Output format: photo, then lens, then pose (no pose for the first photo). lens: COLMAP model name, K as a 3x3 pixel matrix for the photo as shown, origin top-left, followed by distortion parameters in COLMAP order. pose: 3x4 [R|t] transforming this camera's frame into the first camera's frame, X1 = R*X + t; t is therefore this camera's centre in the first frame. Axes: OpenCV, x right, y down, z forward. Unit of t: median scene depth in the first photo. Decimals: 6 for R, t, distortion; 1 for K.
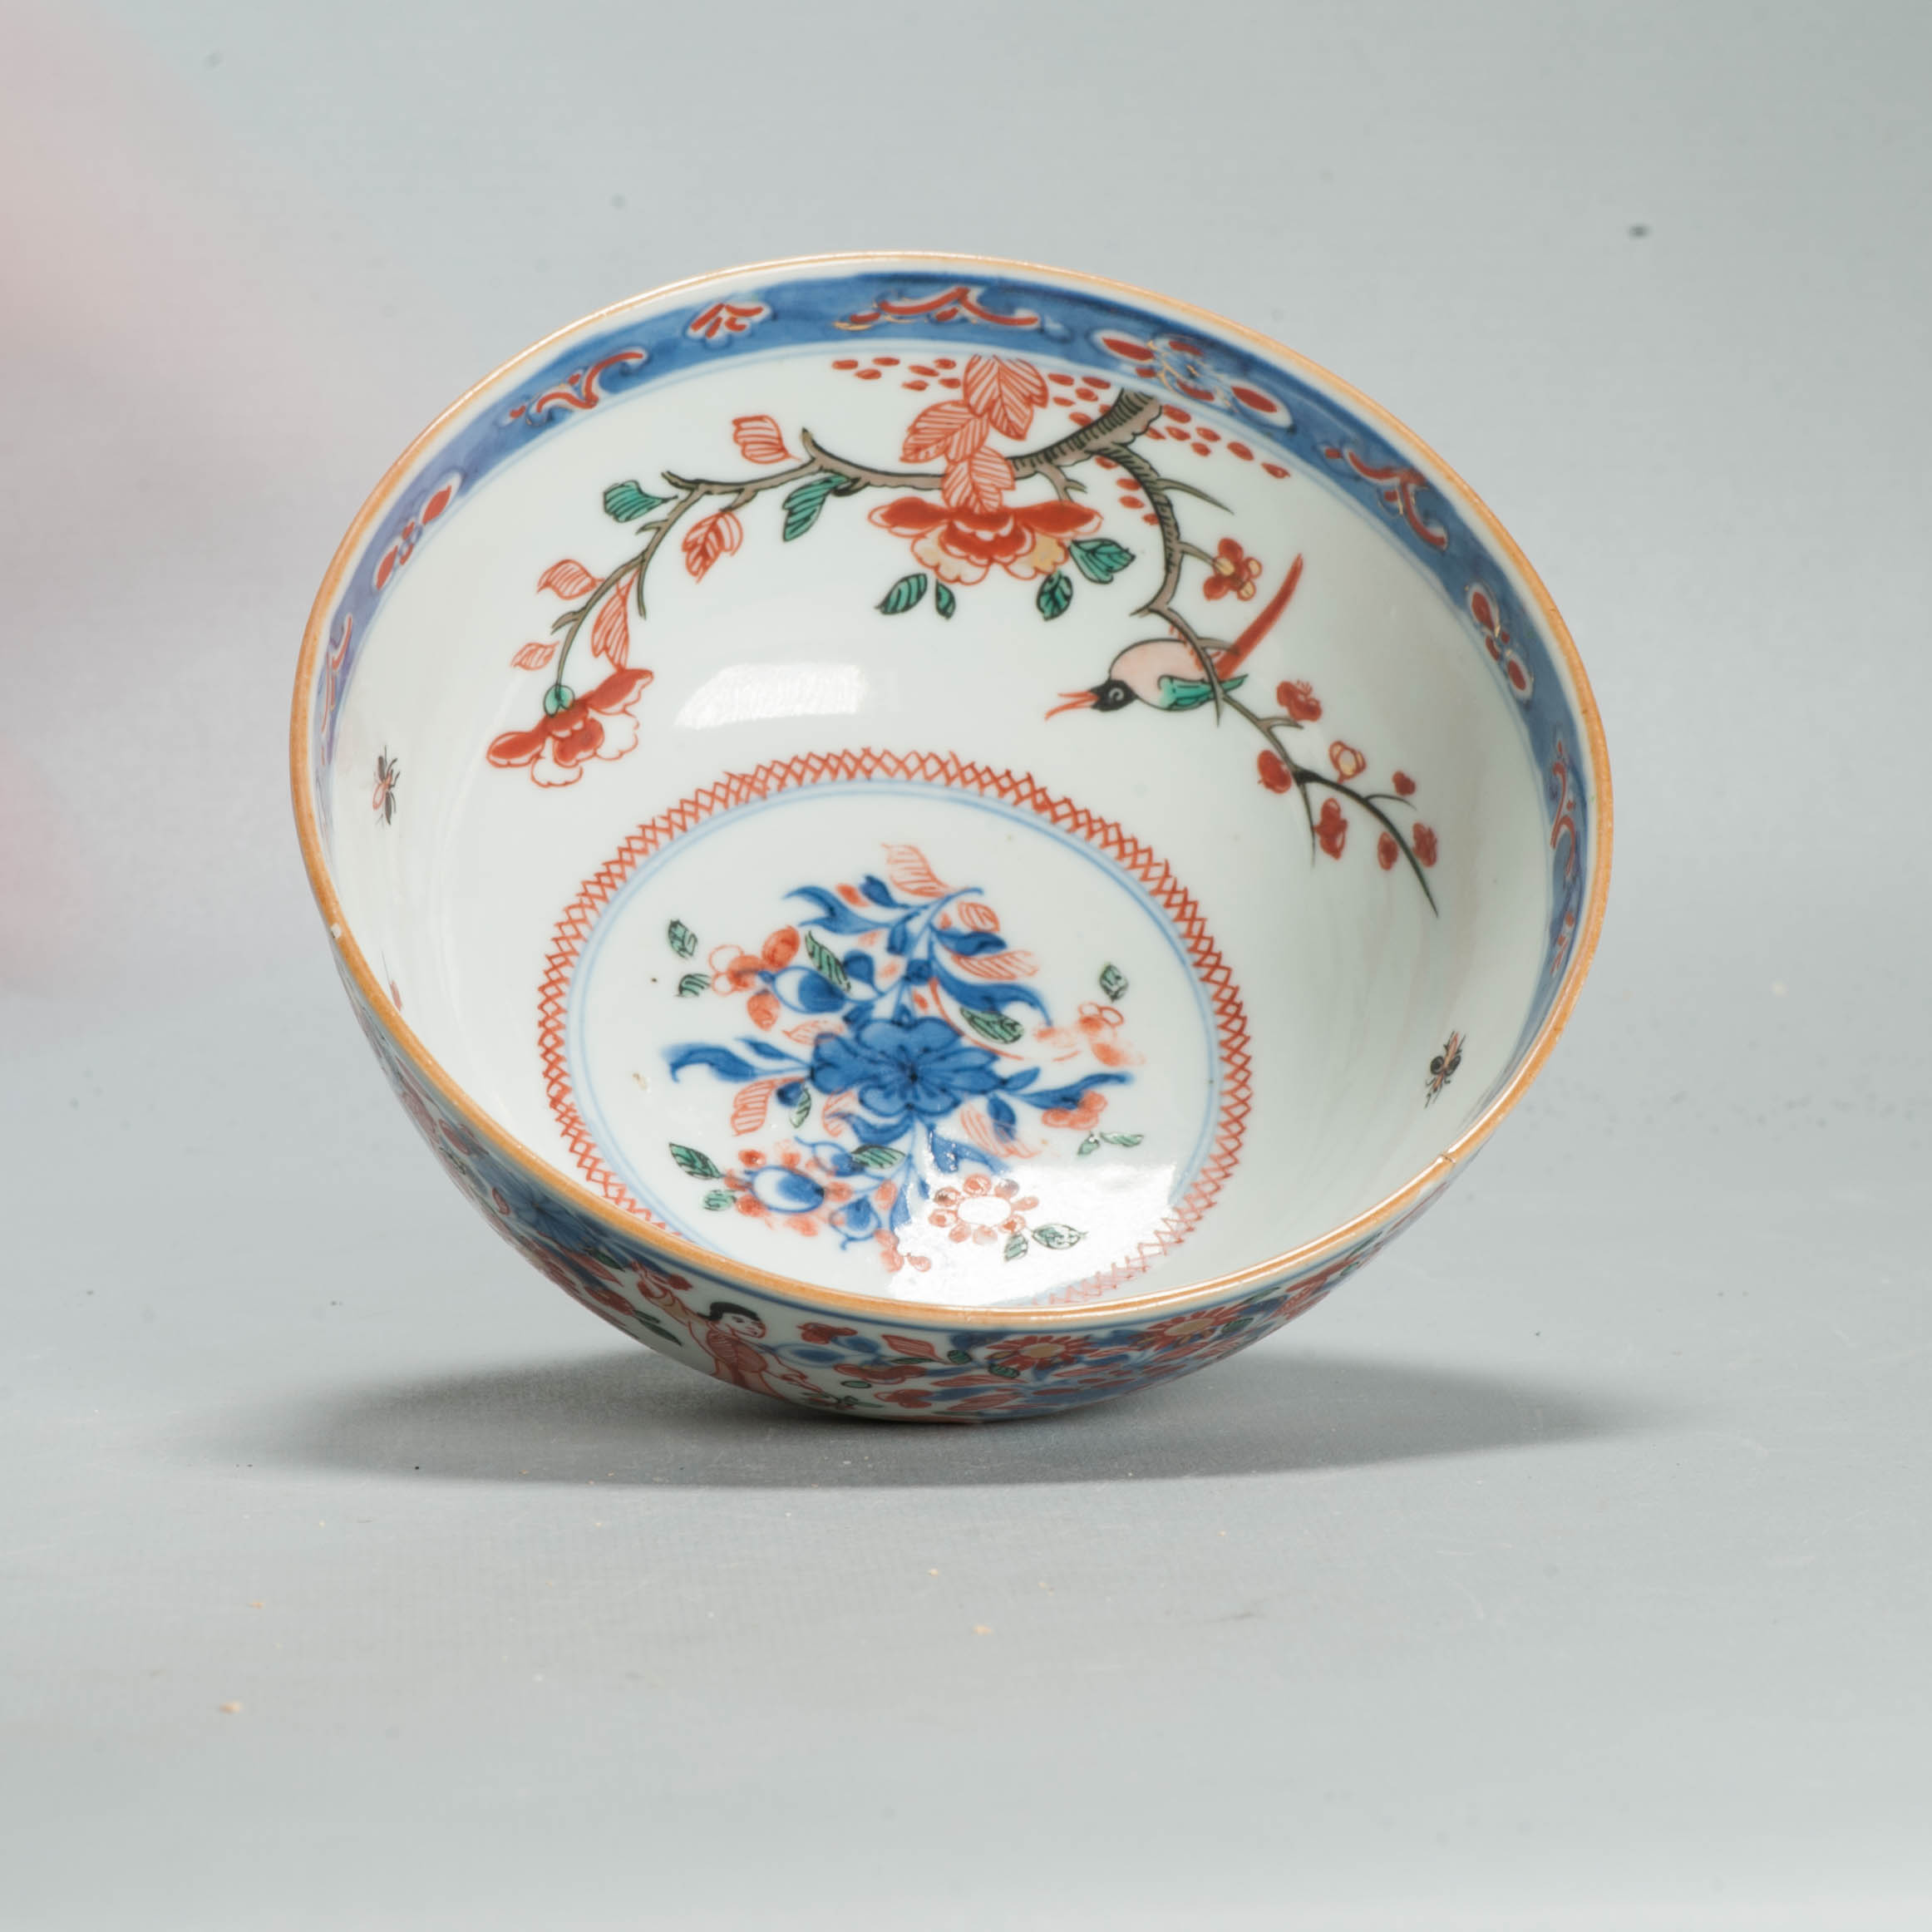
lens RADIAL K [[11284.1, 0, 966.0], [0, 11284.1, 966.0], [0, 0, 1]] dist [-0.275004, 2.801135]
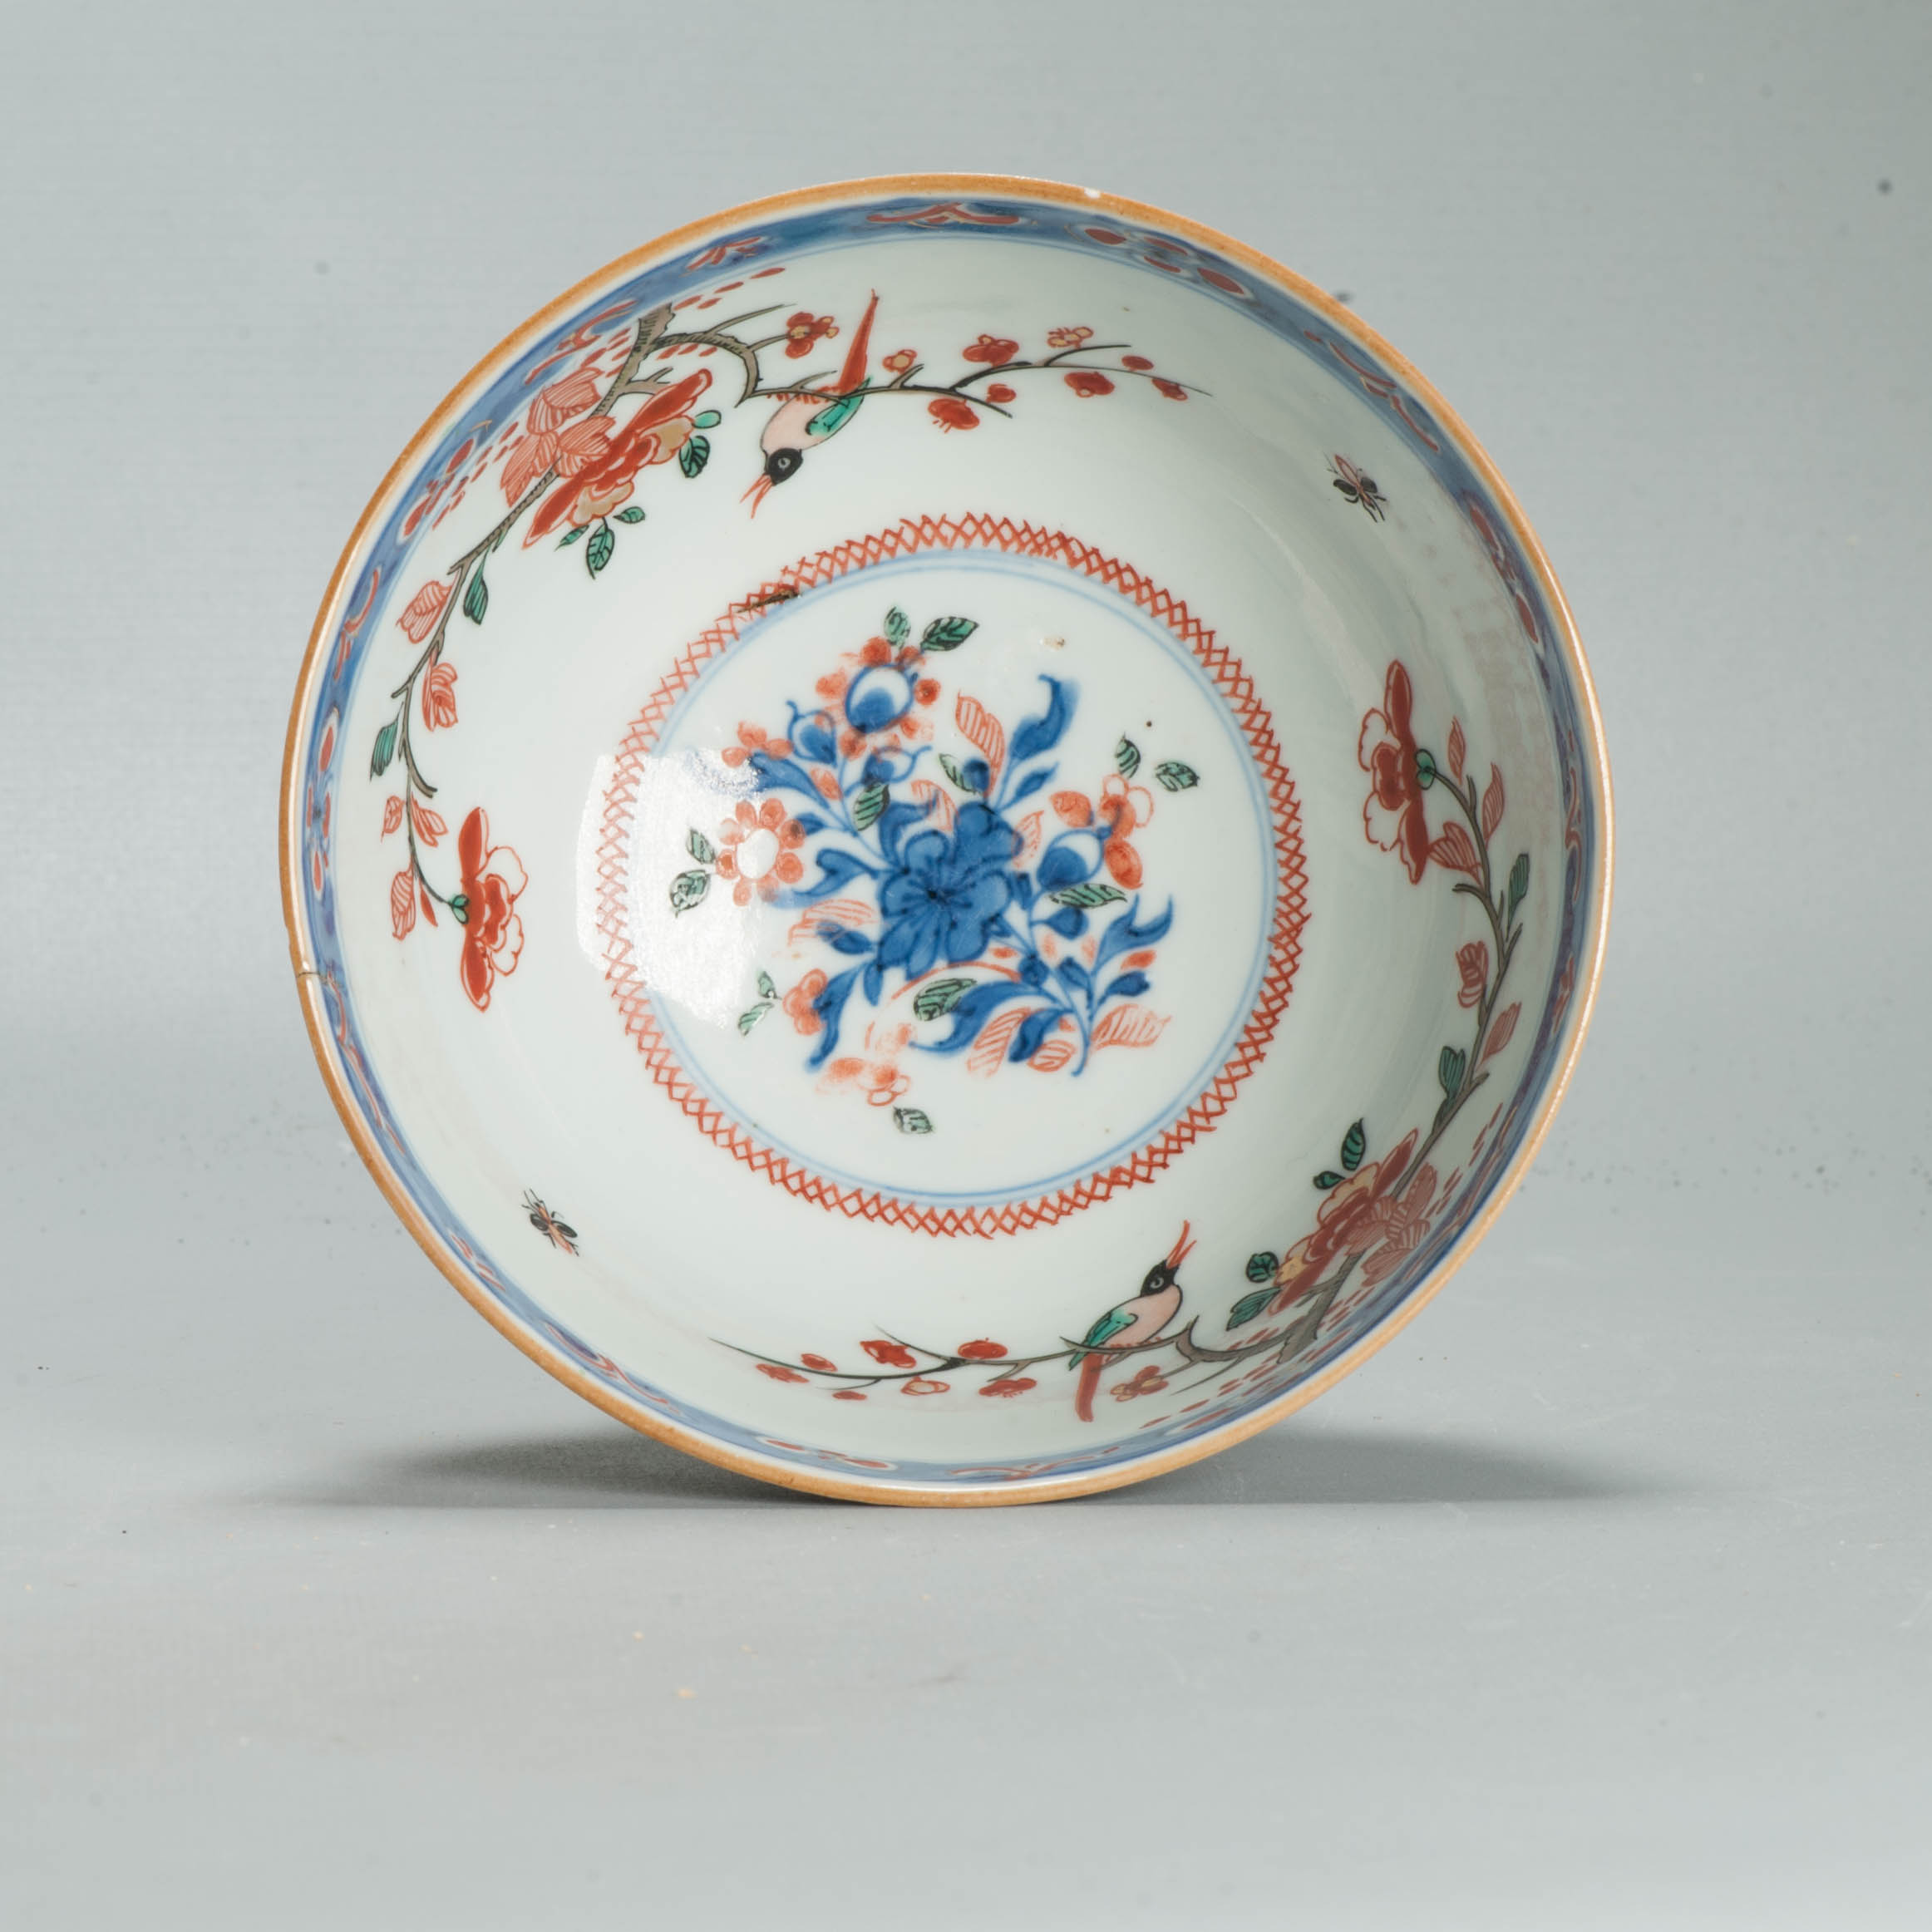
lens RADIAL K [[11284.1, 0, 966.0], [0, 11284.1, 966.0], [0, 0, 1]] dist [-0.275004, 2.801135]
pose [[-0.579616, 0.794654, -0.180470, 0.179789], [-0.693008, -0.364175, 0.622187, -0.618760], [0.428701, 0.485697, 0.761784, 0.236892]]
